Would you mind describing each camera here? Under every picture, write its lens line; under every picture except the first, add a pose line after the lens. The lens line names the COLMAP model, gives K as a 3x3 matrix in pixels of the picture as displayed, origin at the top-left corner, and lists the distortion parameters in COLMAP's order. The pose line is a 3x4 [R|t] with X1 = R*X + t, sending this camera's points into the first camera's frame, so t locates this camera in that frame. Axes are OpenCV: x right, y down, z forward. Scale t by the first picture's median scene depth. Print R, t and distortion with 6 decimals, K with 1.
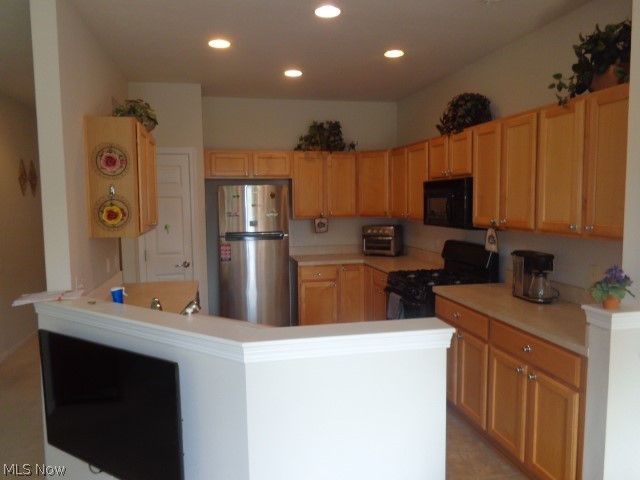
lens RADIAL K [[480.9, 0, 320.0], [0, 480.9, 240.0], [0, 0, 1]] dist [-0.003898, 0.004316]
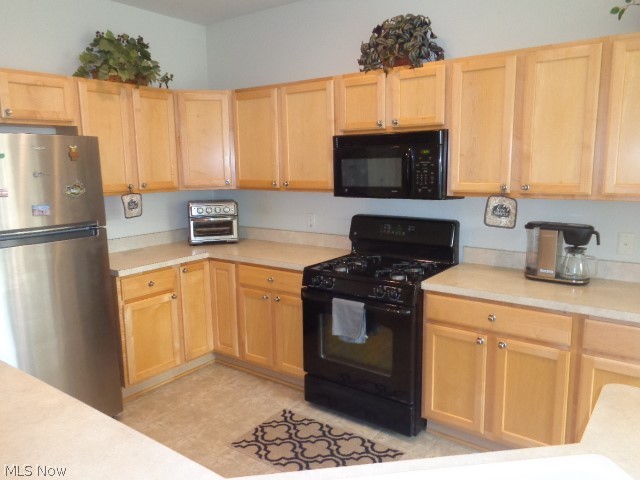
lens RADIAL K [[480.9, 0, 320.0], [0, 480.9, 240.0], [0, 0, 1]] dist [-0.003898, 0.004316]
pose [[0.750506, -0.106884, 0.652163, -0.287900], [0.064892, 0.993984, 0.088228, -0.032701], [-0.657670, -0.023895, 0.752927, 0.479282]]
